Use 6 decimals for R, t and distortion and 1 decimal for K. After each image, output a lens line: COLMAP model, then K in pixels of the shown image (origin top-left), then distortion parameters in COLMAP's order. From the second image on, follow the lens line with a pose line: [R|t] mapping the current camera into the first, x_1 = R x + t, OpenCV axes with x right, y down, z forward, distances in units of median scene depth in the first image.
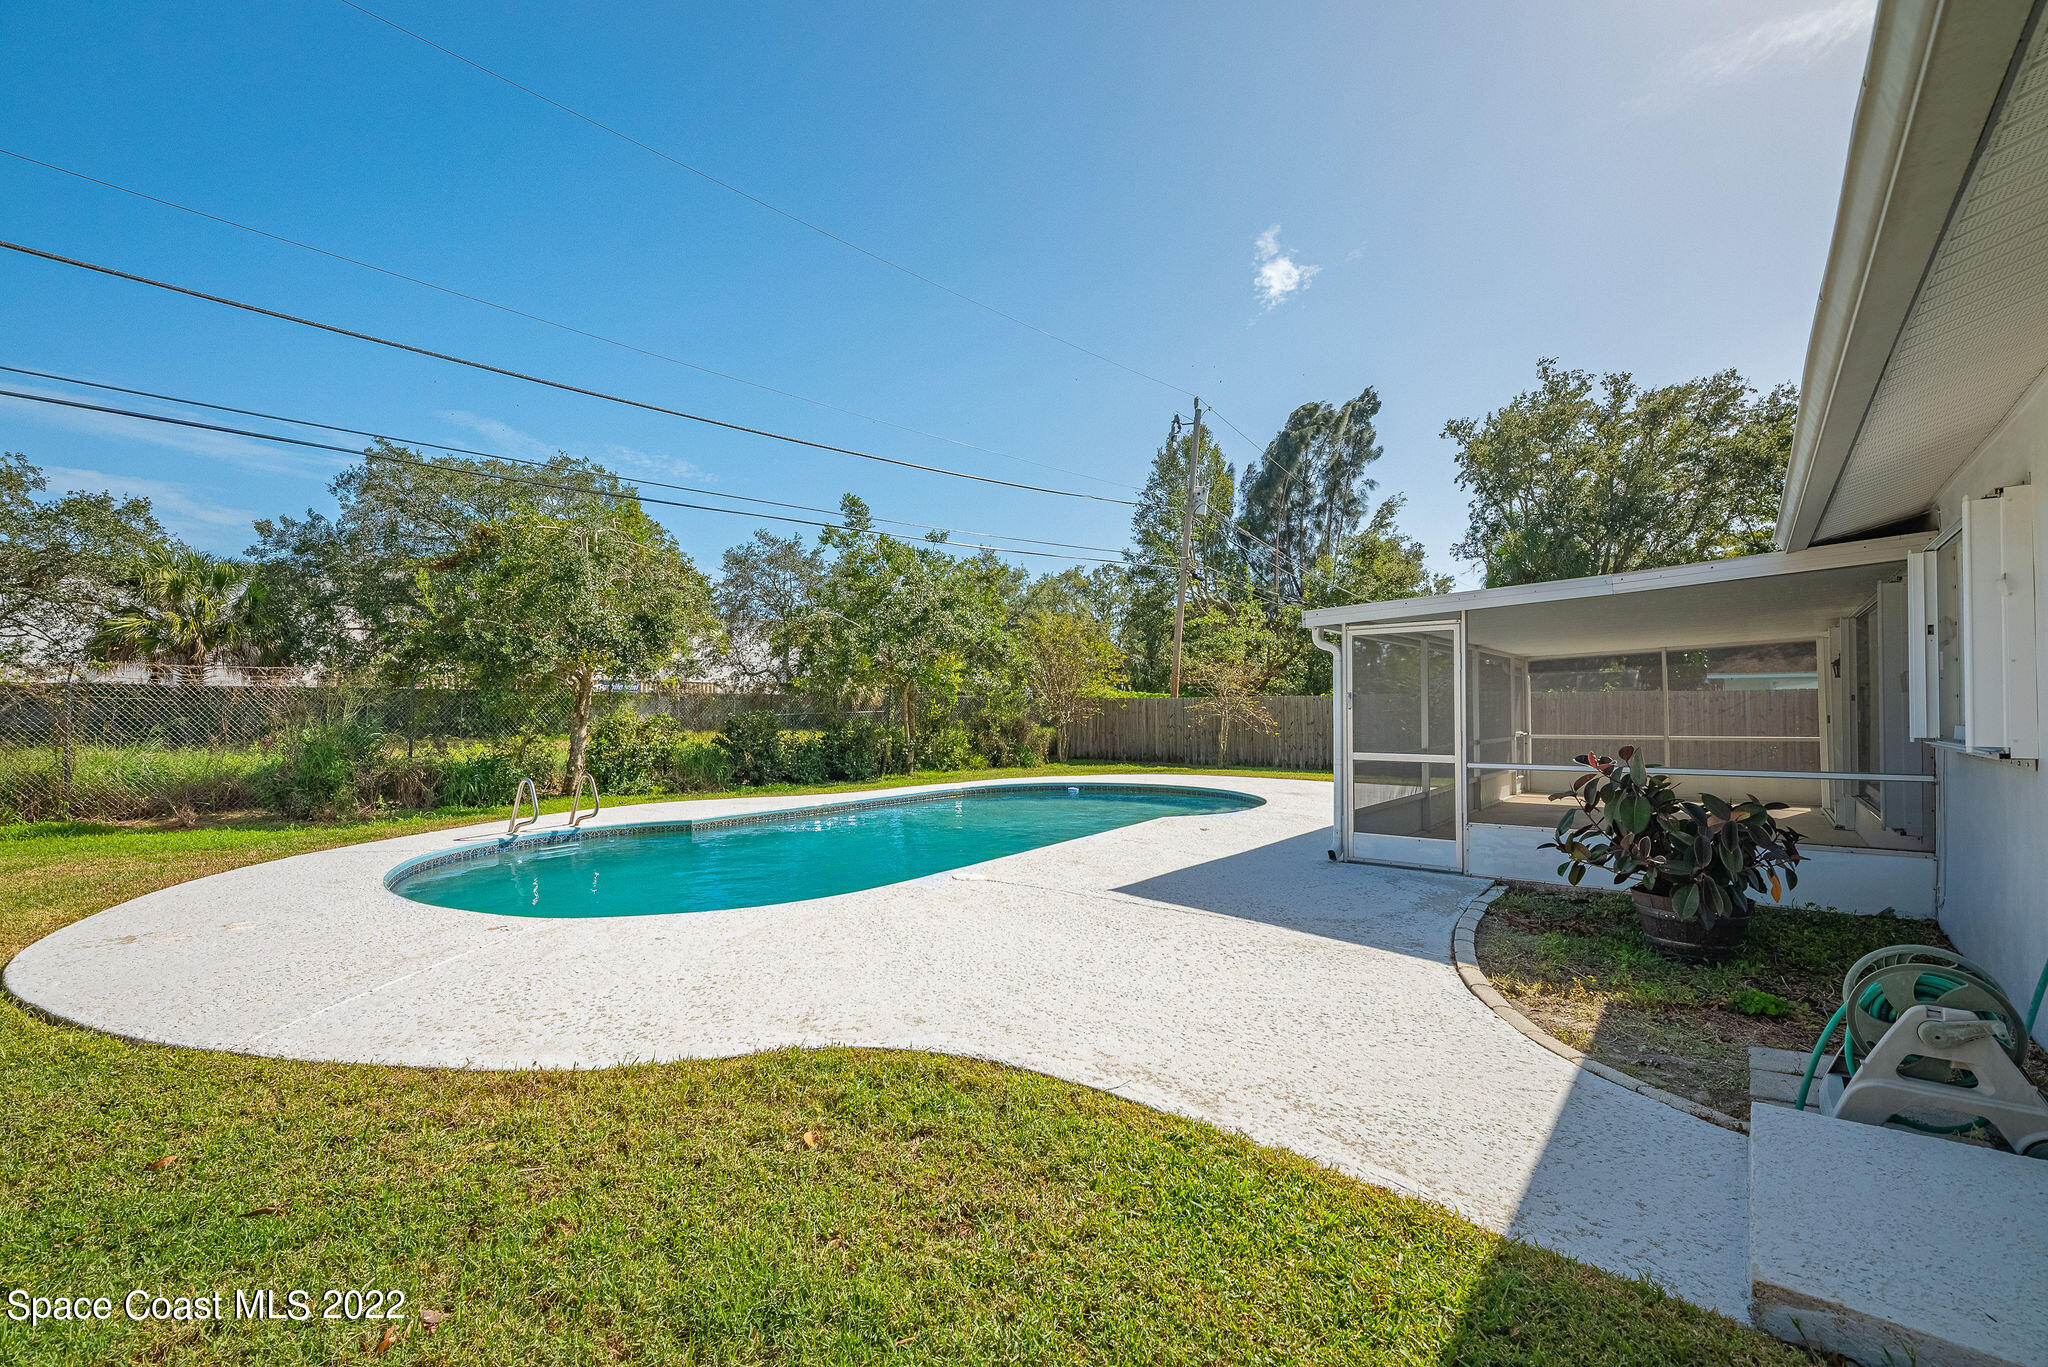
lens RADIAL K [[857.4, 0, 1028.9], [0, 857.4, 680.6], [0, 0, 1]] dist [0.009720, -0.000305]
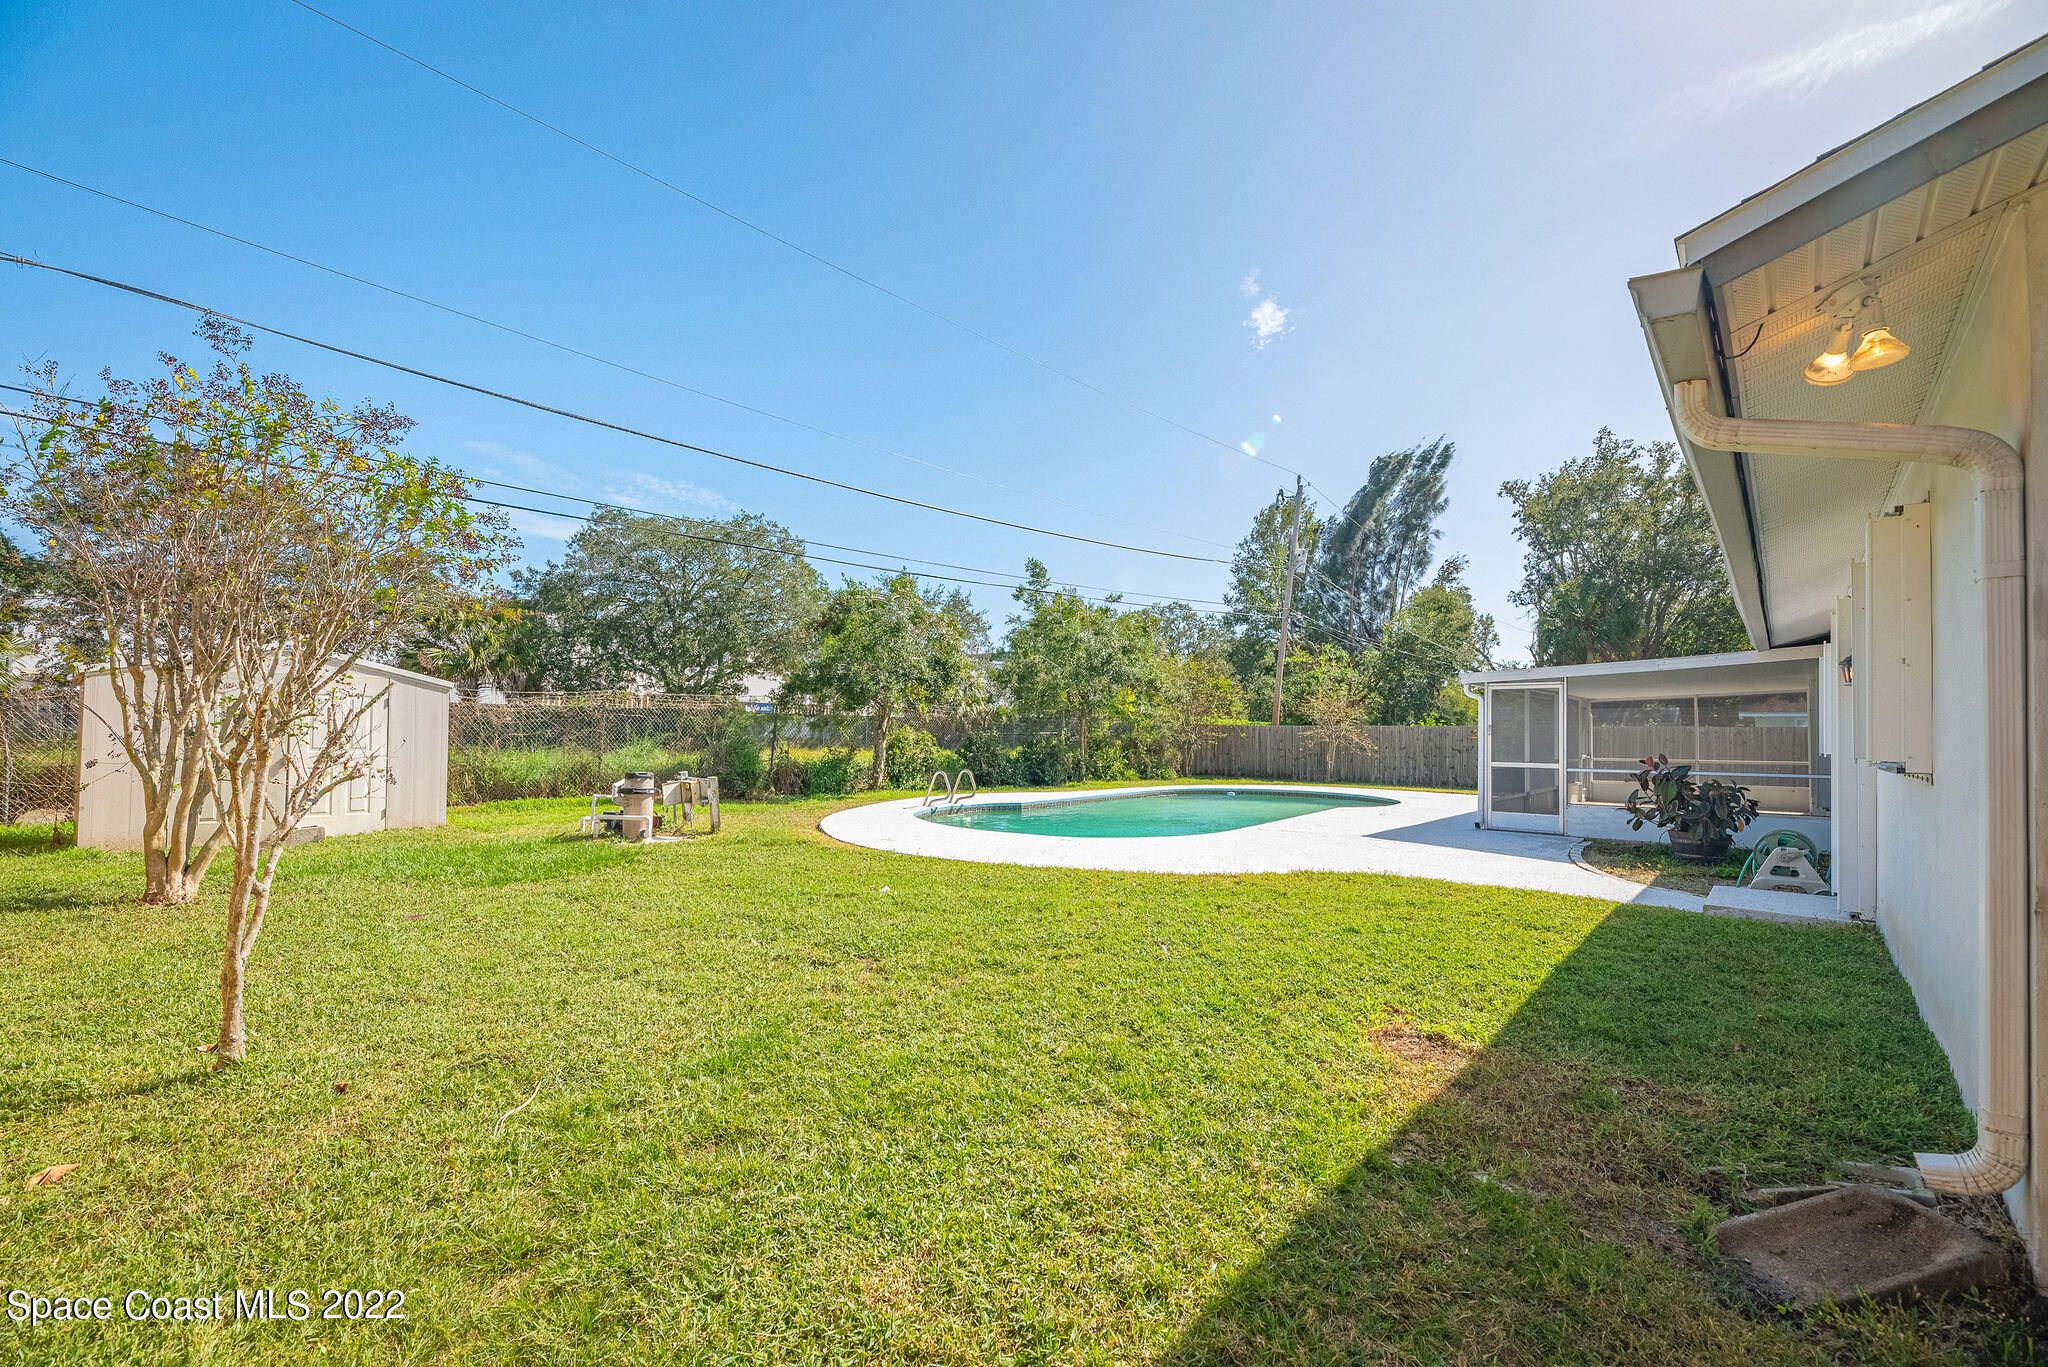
lens RADIAL K [[844.4, 0, 1018.4], [0, 844.4, 703.2], [0, 0, 1]] dist [-0.000494, -0.001647]
pose [[0.998684, 0.014526, -0.049196, -0.122507], [-0.014712, 0.999886, -0.003426, -0.001900], [0.049140, 0.004145, 0.998783, -0.176915]]
